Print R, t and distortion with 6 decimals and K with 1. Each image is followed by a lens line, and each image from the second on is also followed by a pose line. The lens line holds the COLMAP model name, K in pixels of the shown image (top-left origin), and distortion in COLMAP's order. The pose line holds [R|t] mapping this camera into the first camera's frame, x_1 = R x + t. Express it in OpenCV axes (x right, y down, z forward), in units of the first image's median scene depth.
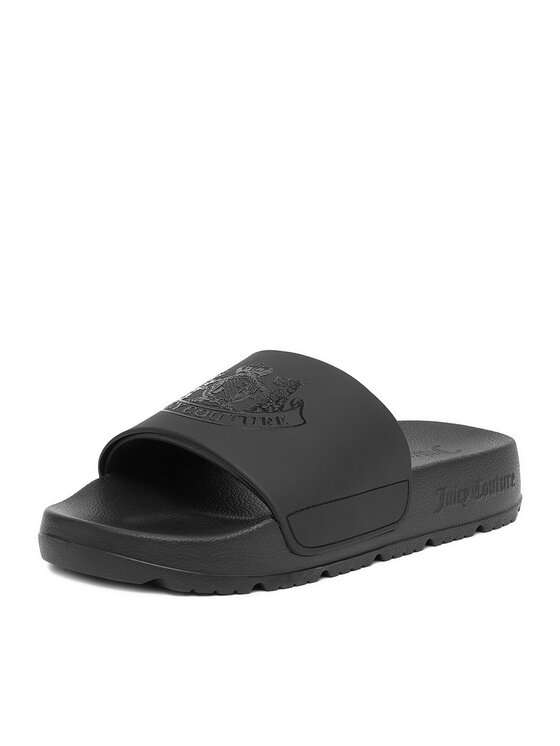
lens RADIAL K [[1463.1, 0, 280.0], [0, 1463.1, 372.9], [0, 0, 1]] dist [0.010740, 0.000000]
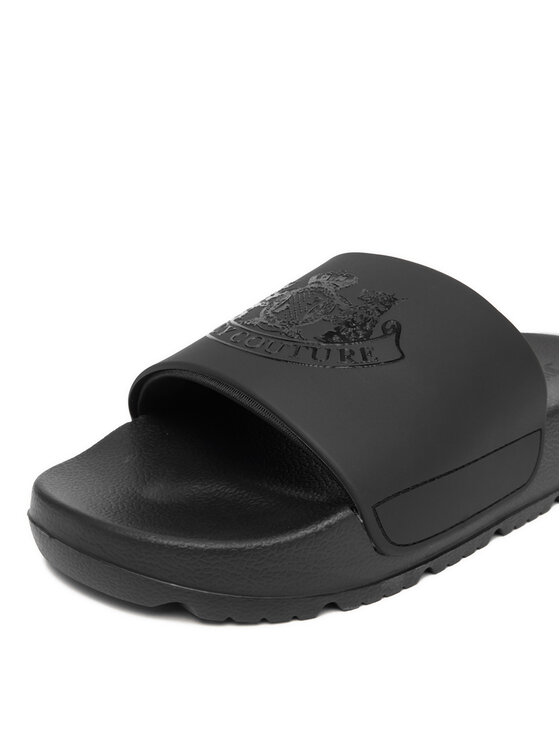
lens RADIAL K [[679.8, 0, 281.2], [0, 679.8, 379.4], [0, 0, 1]] dist [0.003436, 0.000000]
pose [[0.990970, 0.013318, -0.133418, 0.003180], [0.007050, 0.988503, 0.151035, -0.004197], [0.133896, -0.150612, 0.979484, 0.675644]]
